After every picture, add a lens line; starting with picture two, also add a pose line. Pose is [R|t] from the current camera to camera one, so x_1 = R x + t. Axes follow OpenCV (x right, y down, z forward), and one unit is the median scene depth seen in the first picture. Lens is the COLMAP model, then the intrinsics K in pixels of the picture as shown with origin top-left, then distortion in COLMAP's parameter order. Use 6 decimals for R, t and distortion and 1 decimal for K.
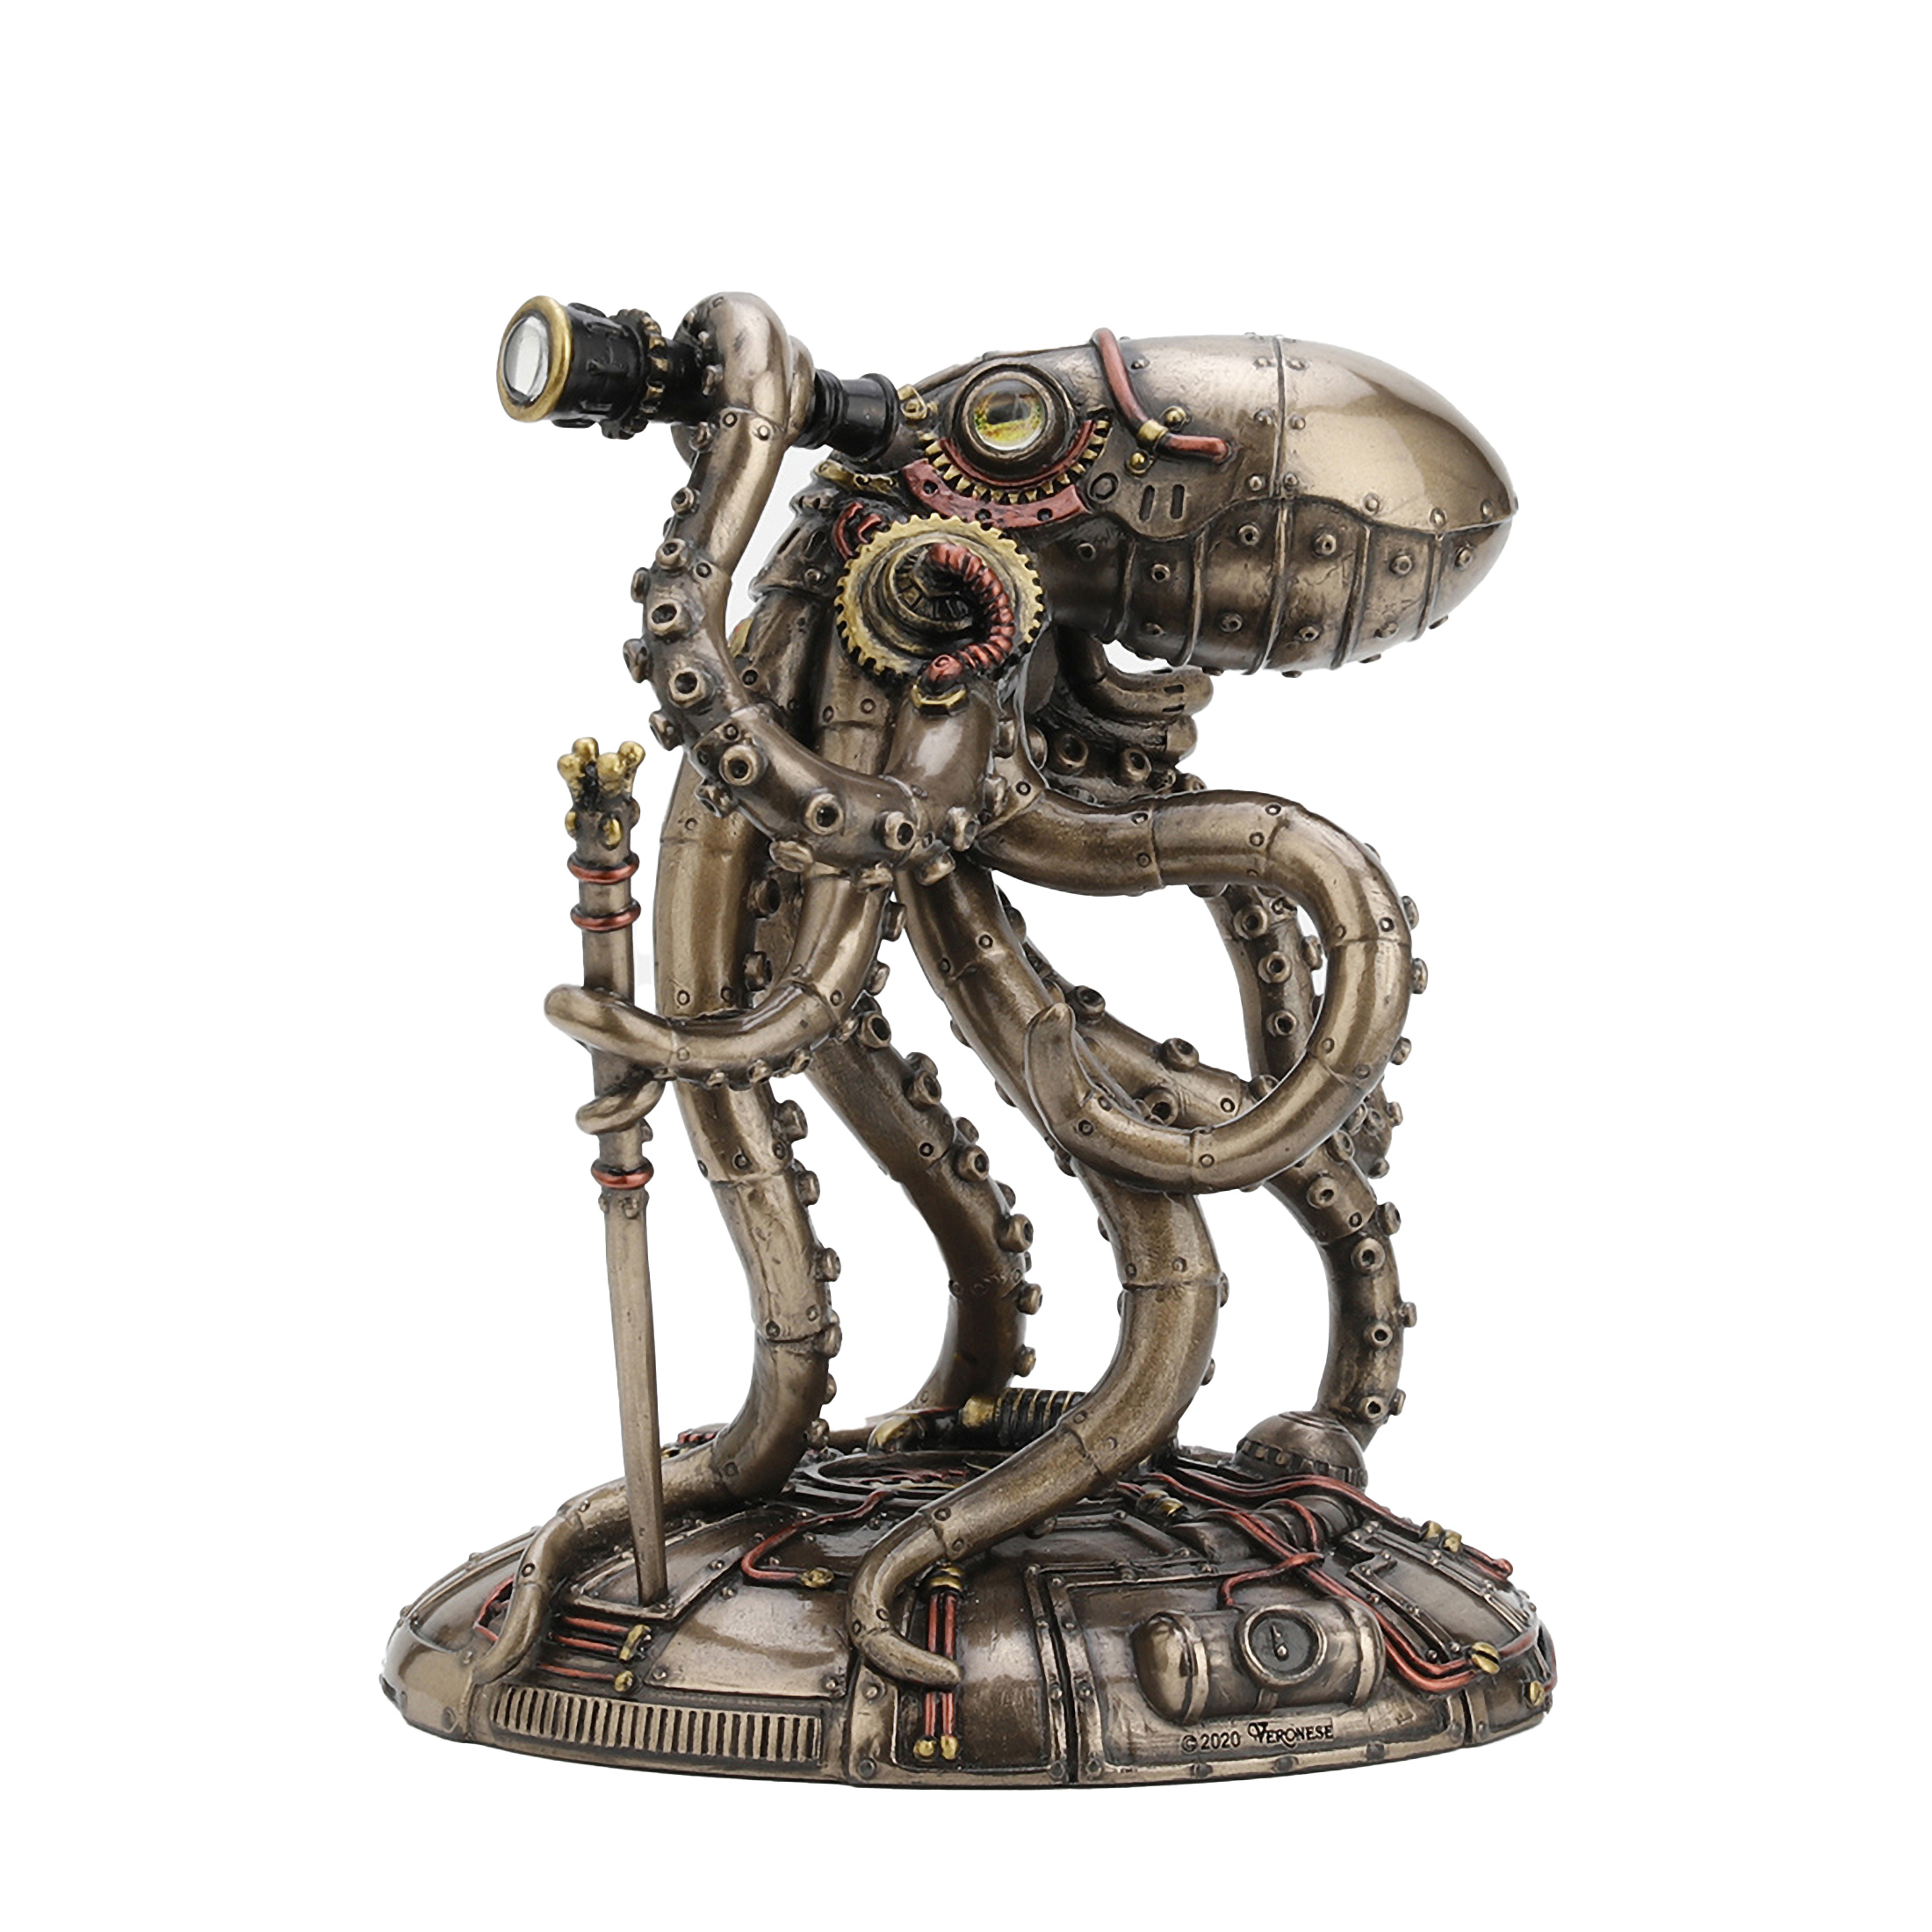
lens RADIAL K [[4523.7, 0, 966.8], [0, 4523.7, 966.3], [0, 0, 1]] dist [-0.052758, 0.000000]
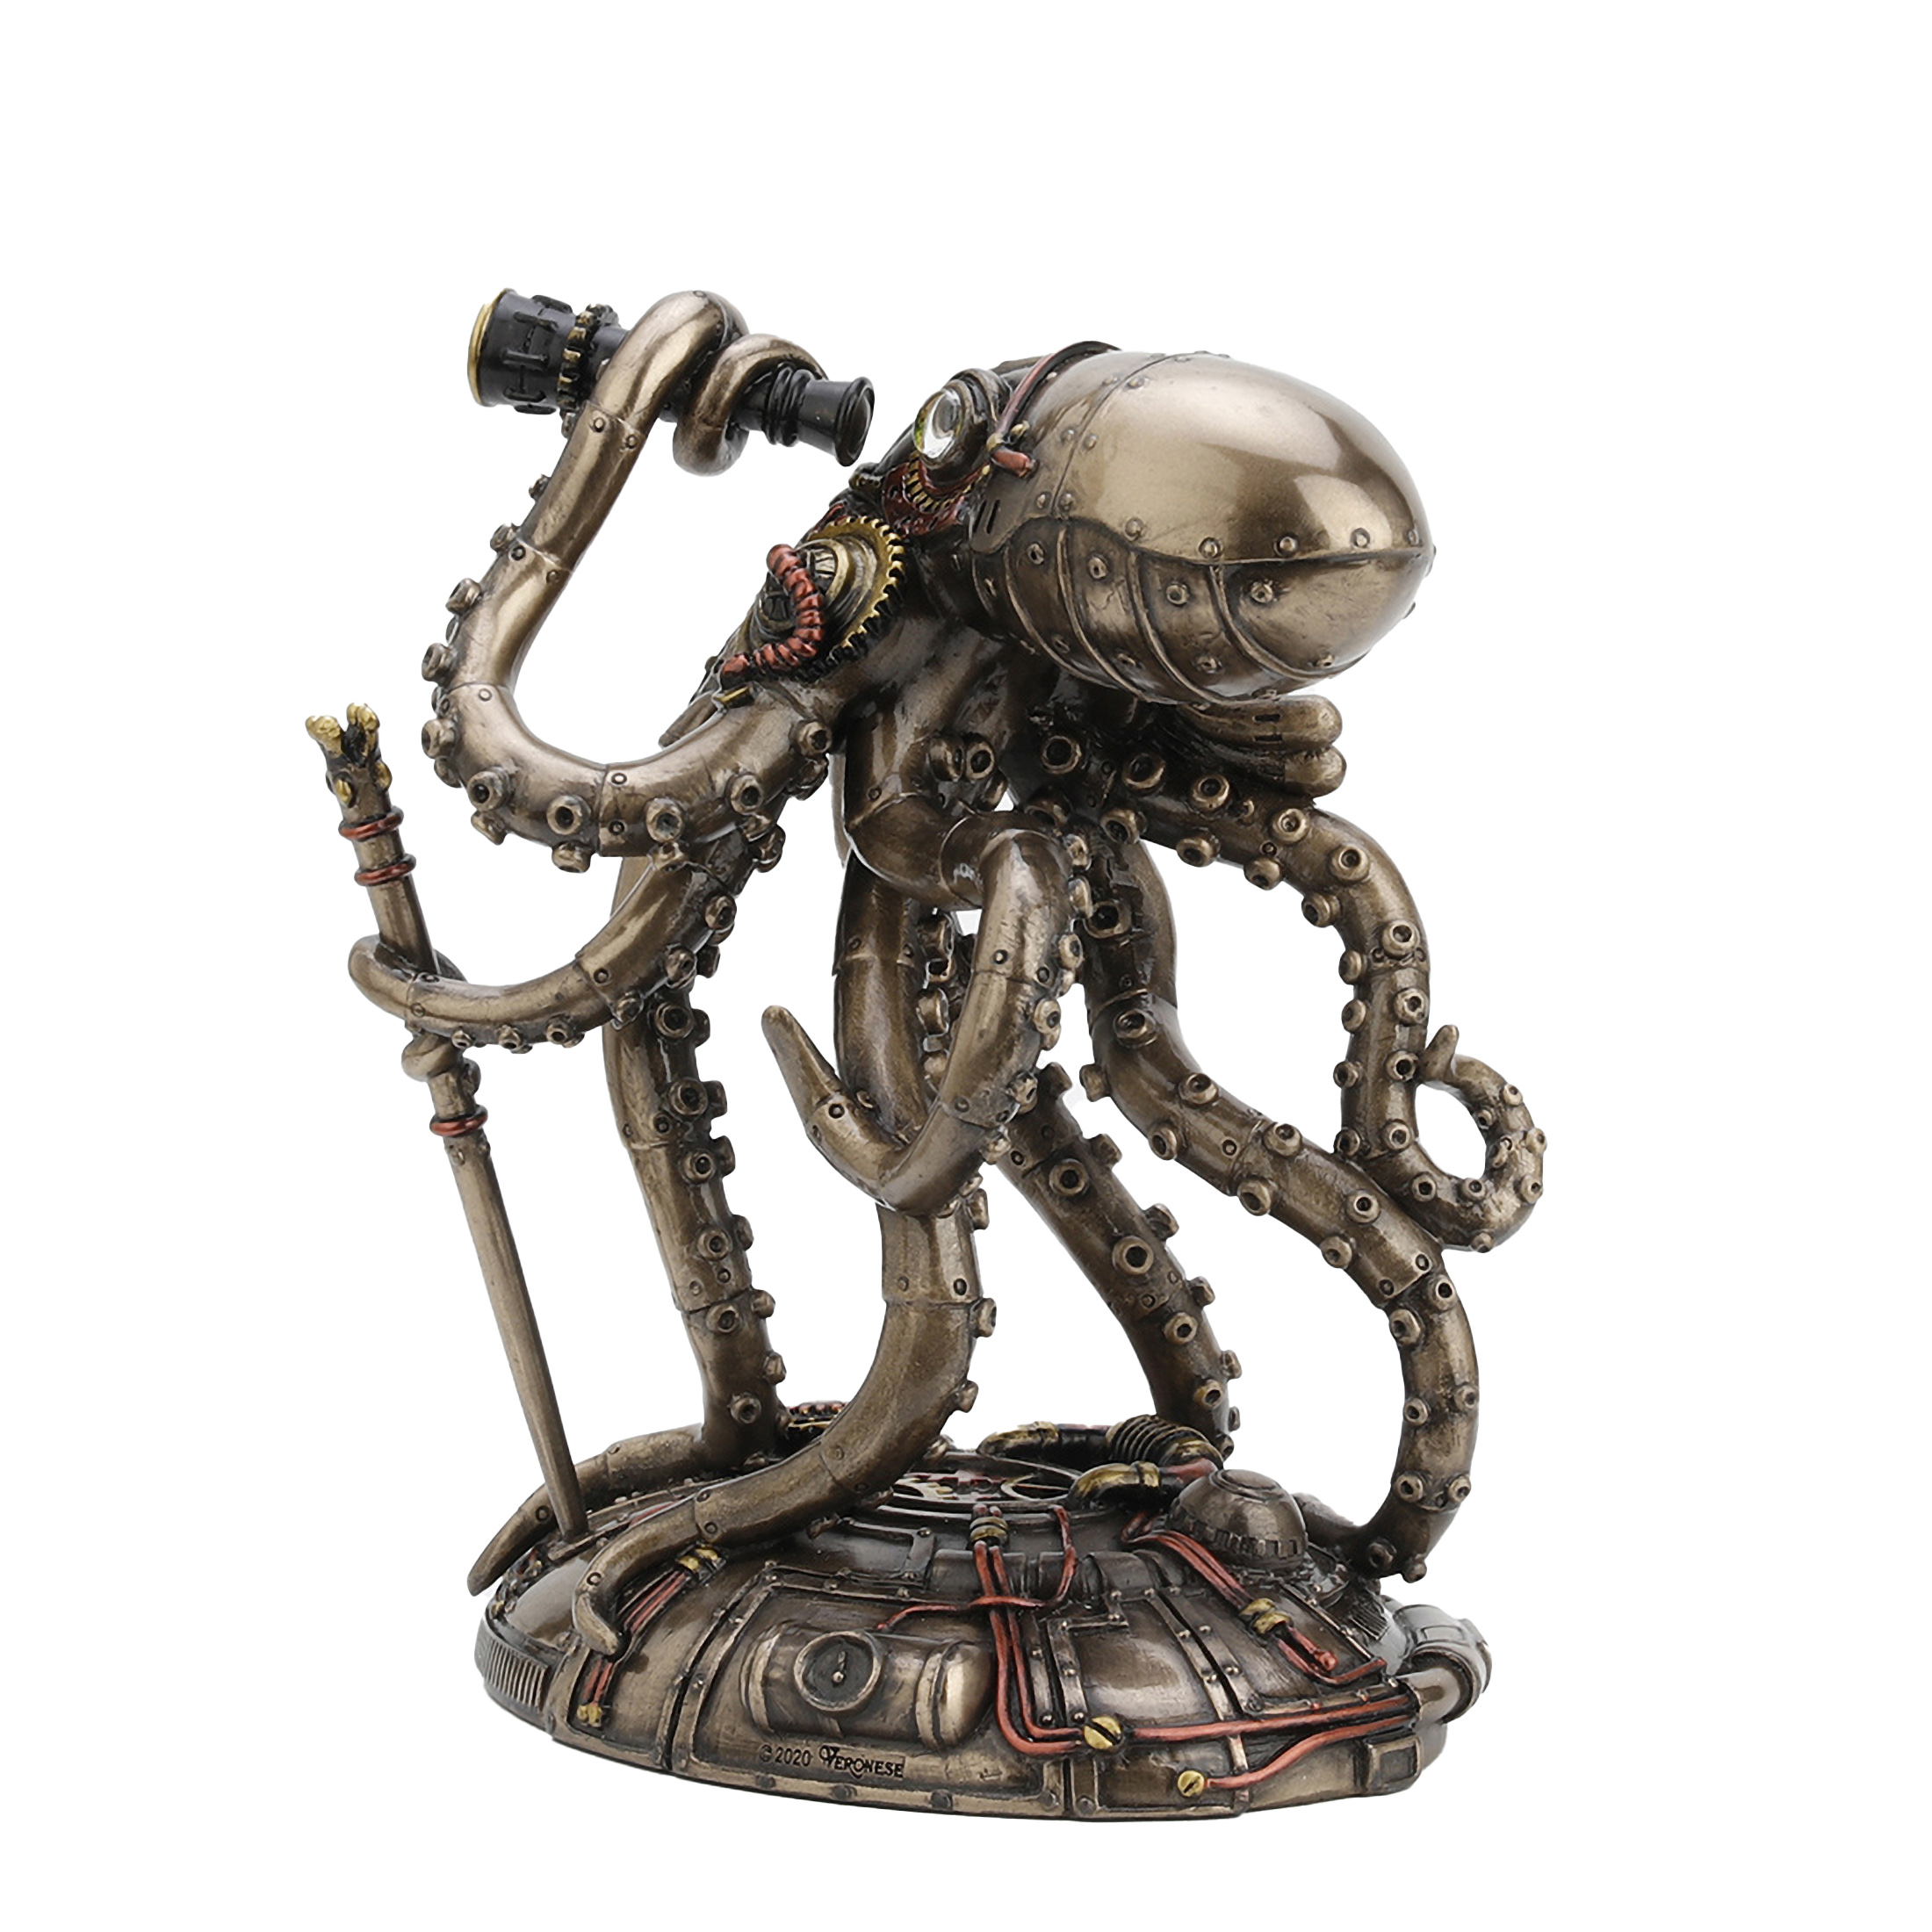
lens RADIAL K [[4523.7, 0, 966.8], [0, 4523.7, 965.8], [0, 0, 1]] dist [-0.052758, 0.000000]
pose [[0.863891, 0.106567, -0.492275, 0.544841], [-0.107429, 0.993856, 0.026622, -0.031384], [0.492088, 0.029886, 0.870032, 0.144057]]
